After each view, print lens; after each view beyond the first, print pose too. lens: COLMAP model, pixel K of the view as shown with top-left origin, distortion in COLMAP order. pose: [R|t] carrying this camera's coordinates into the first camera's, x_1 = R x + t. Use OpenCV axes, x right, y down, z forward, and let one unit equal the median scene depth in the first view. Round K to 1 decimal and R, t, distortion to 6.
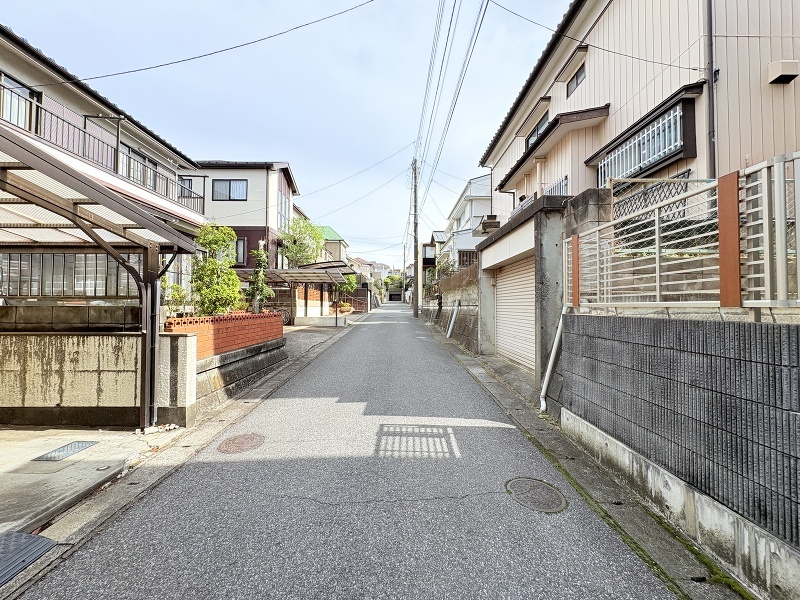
lens RADIAL K [[317.3, 0, 399.4], [0, 317.3, 297.5], [0, 0, 1]] dist [0.000711, 0.000161]
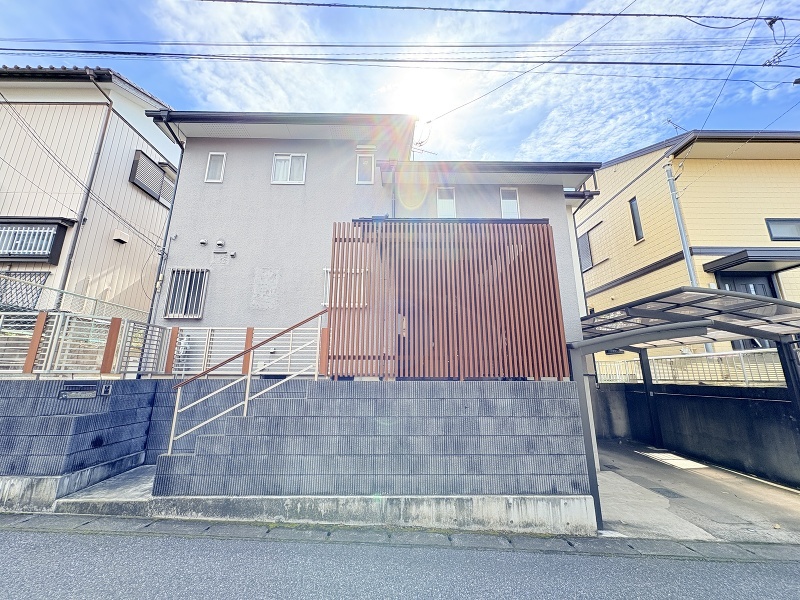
lens RADIAL K [[317.3, 0, 399.4], [0, 317.3, 297.5], [0, 0, 1]] dist [0.000711, 0.000161]
pose [[-0.003276, 0.232284, 0.972643, -0.210330], [-0.030718, 0.972165, -0.232273, -0.007876], [-0.999523, -0.030638, 0.003950, -0.270033]]
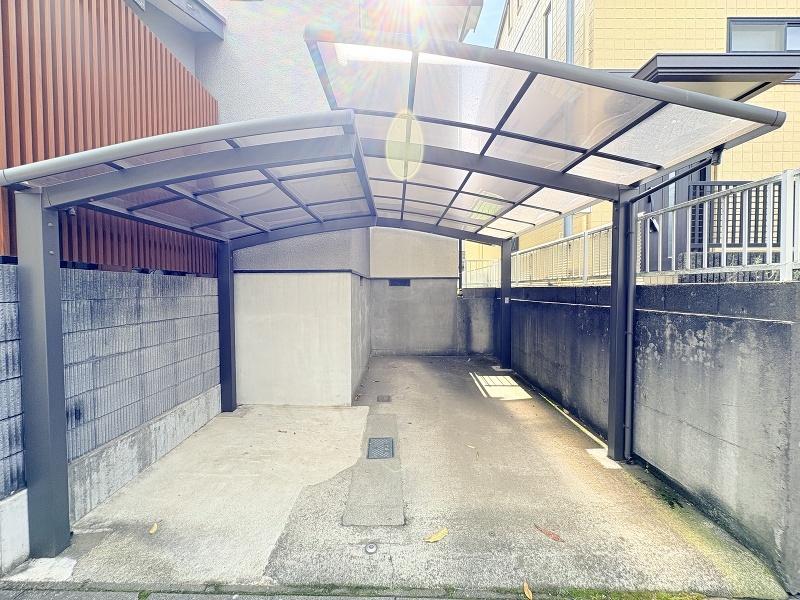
lens RADIAL K [[317.3, 0, 399.4], [0, 317.3, 297.5], [0, 0, 1]] dist [0.000711, 0.000161]
pose [[0.000481, -0.033631, 0.999434, 0.032052], [-0.023092, 0.999167, 0.033634, 0.002228], [-0.999733, -0.023095, -0.000296, -0.706483]]
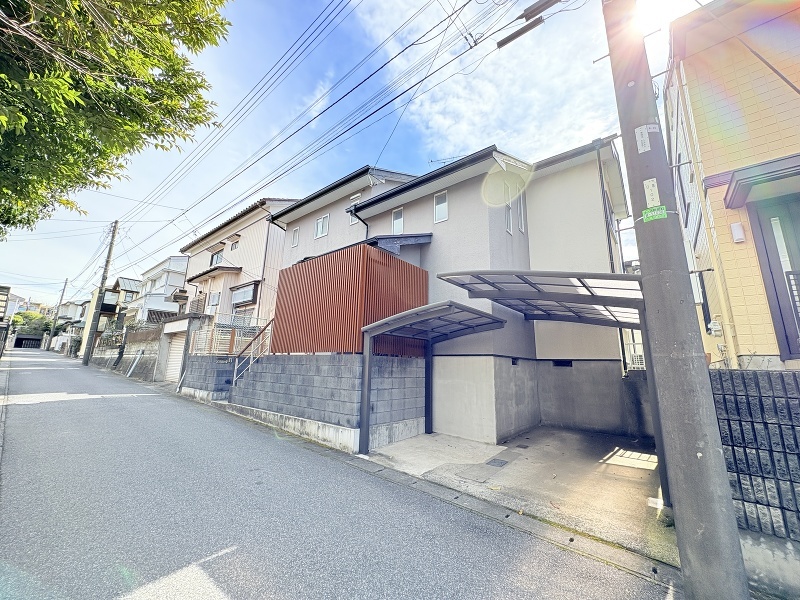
lens RADIAL K [[317.3, 0, 399.4], [0, 317.3, 297.5], [0, 0, 1]] dist [0.000711, 0.000161]
pose [[0.642921, 0.173510, 0.746021, -0.200206], [-0.042591, 0.980595, -0.191363, 0.000635], [-0.764748, 0.091257, 0.637835, -0.924812]]
